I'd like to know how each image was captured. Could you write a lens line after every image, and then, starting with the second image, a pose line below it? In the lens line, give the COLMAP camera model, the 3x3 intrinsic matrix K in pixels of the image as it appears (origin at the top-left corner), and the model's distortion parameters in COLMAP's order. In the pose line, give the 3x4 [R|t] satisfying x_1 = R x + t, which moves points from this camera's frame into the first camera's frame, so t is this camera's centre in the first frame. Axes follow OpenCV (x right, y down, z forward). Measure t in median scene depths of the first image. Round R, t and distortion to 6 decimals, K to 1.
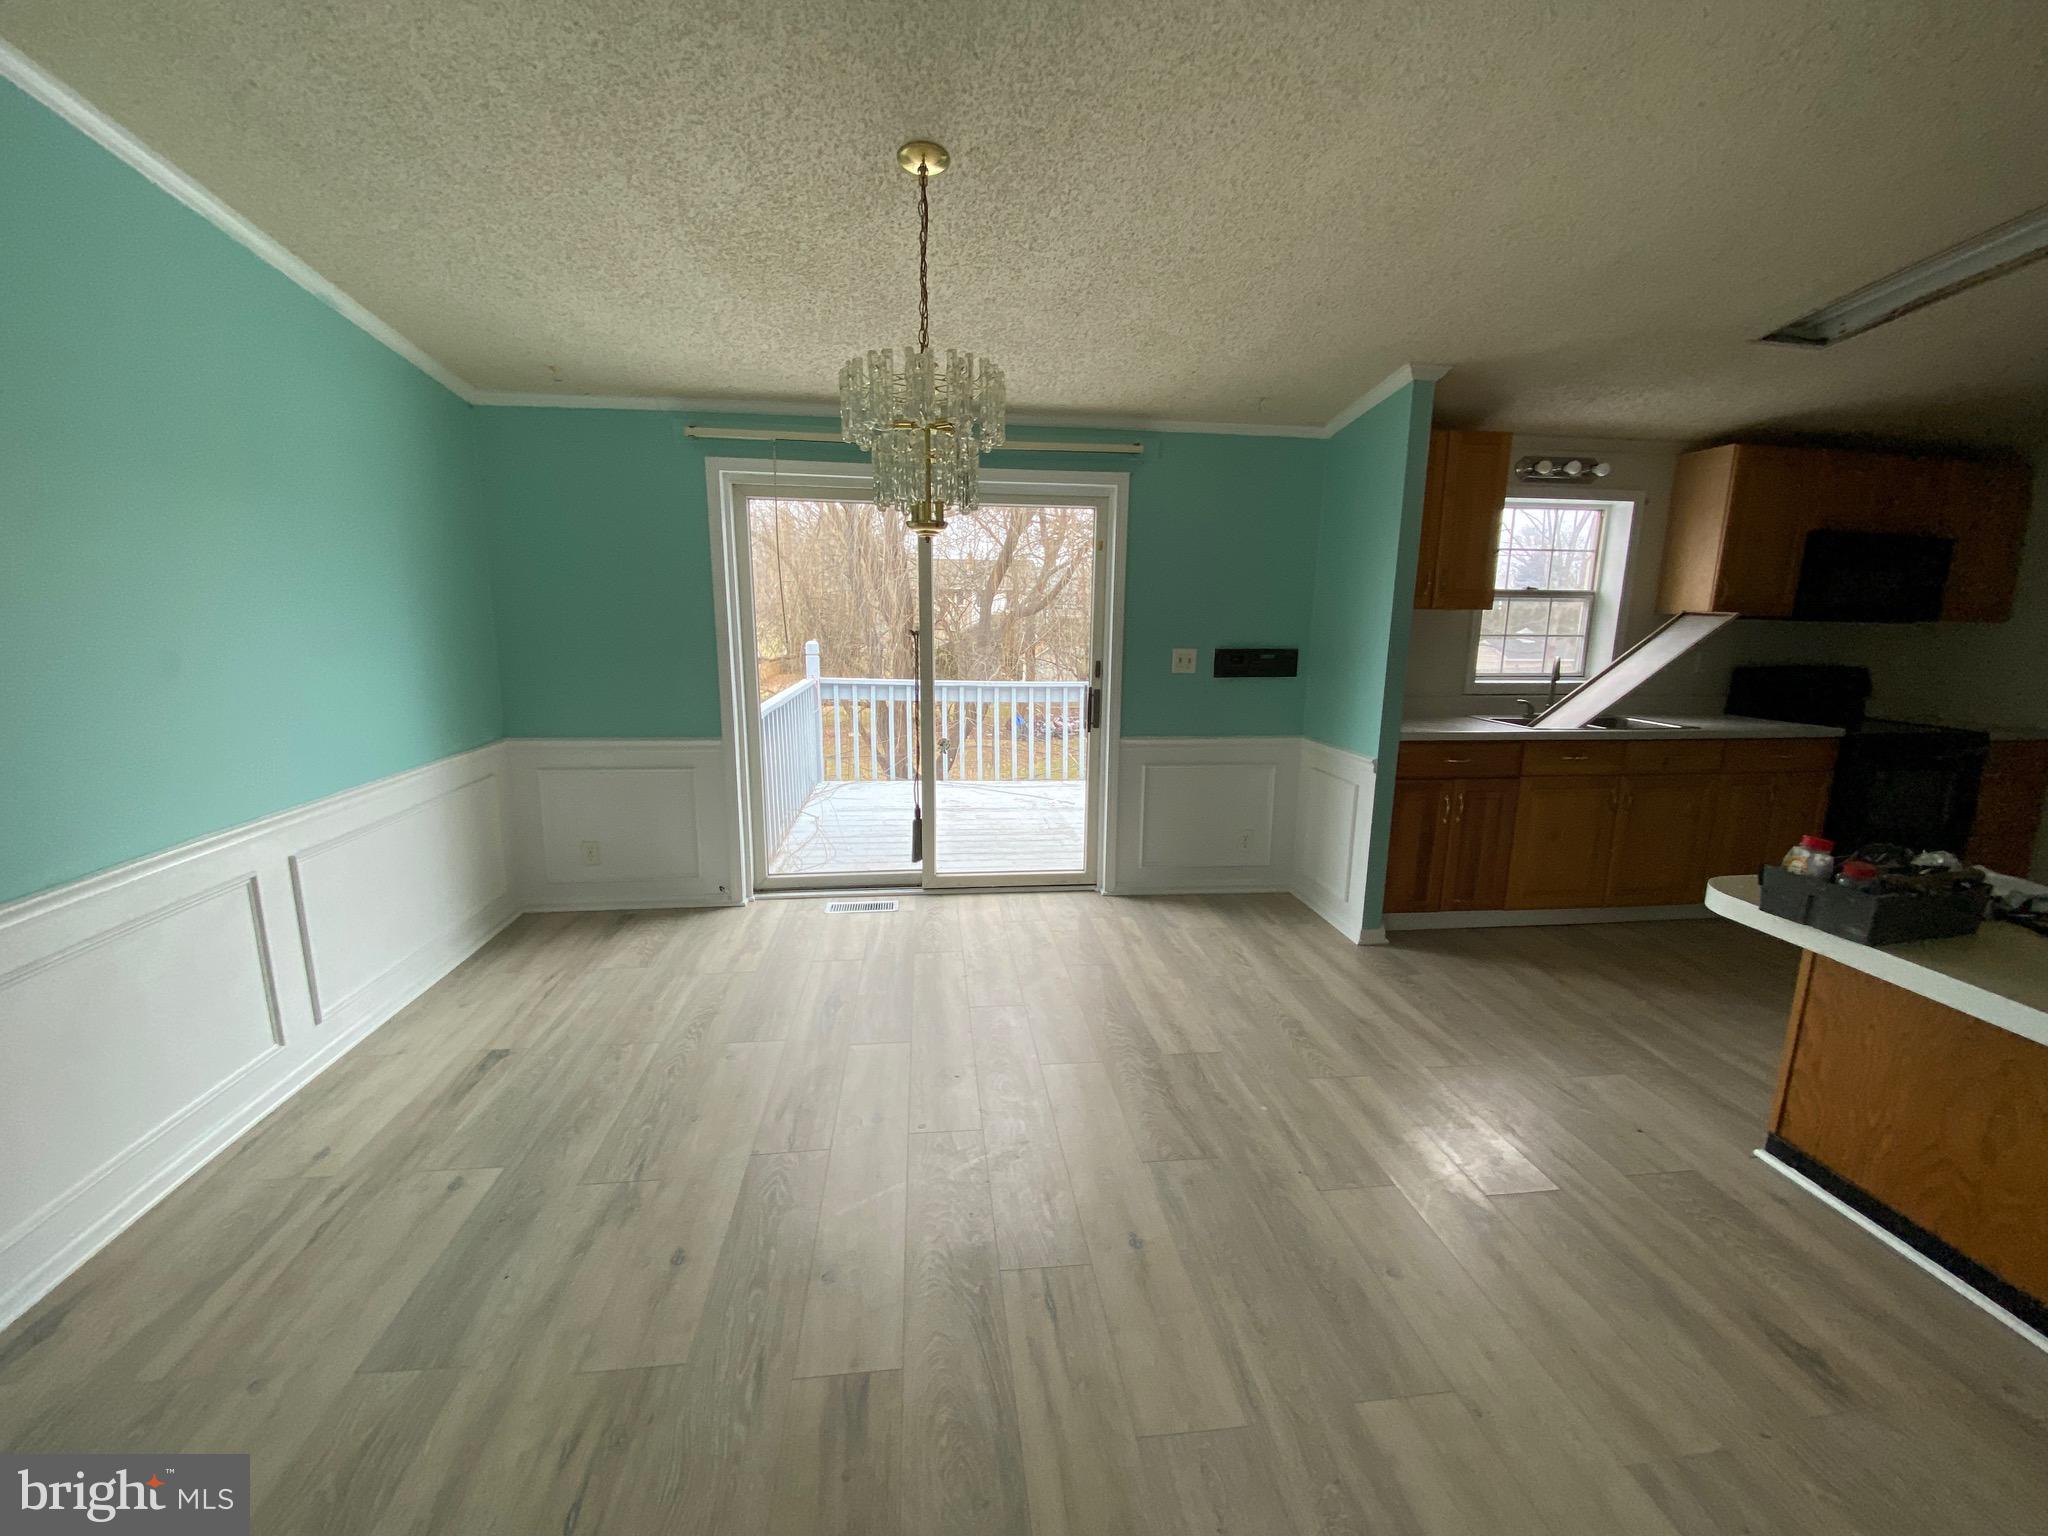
lens RADIAL K [[827.7, 0, 1021.5], [0, 827.7, 767.8], [0, 0, 1]] dist [0.028057, -0.024712]
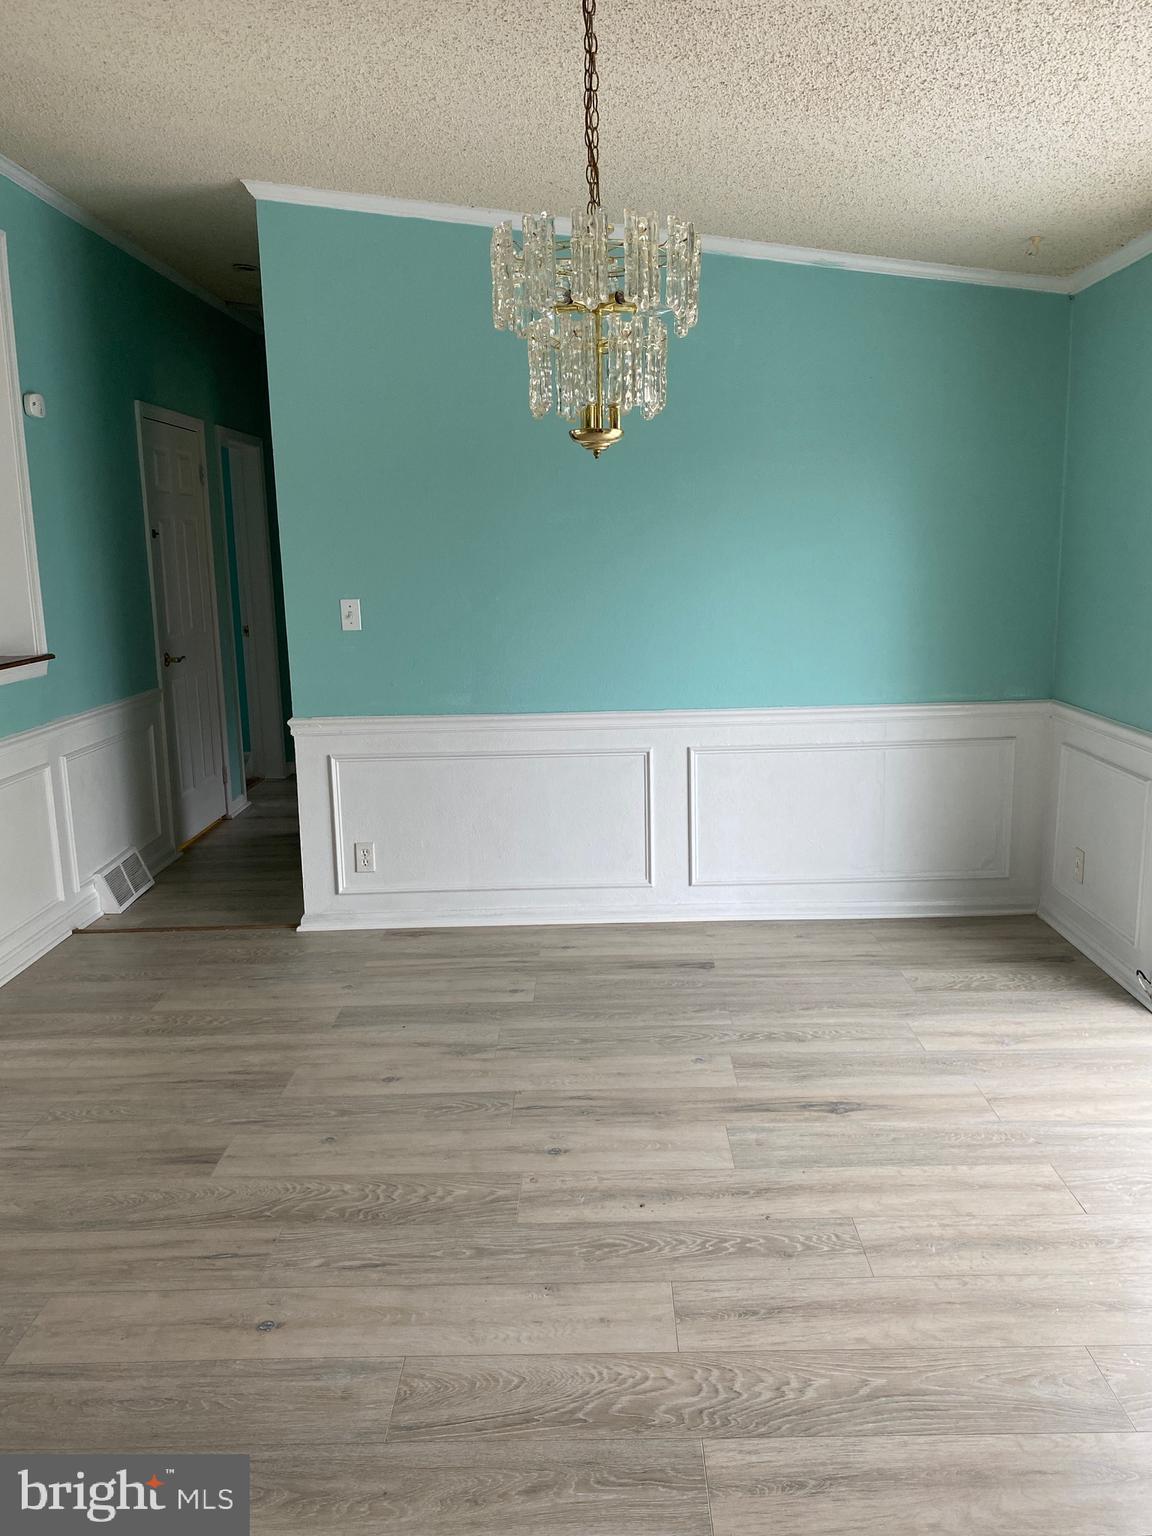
lens RADIAL K [[1176.2, 0, 586.9], [0, 1176.2, 755.4], [0, 0, 1]] dist [0.015810, -0.003741]
pose [[-0.126647, 0.163863, -0.978320, 0.619964], [-0.163822, 0.969263, 0.183553, -0.127957], [0.978327, 0.183517, -0.095910, 0.717881]]
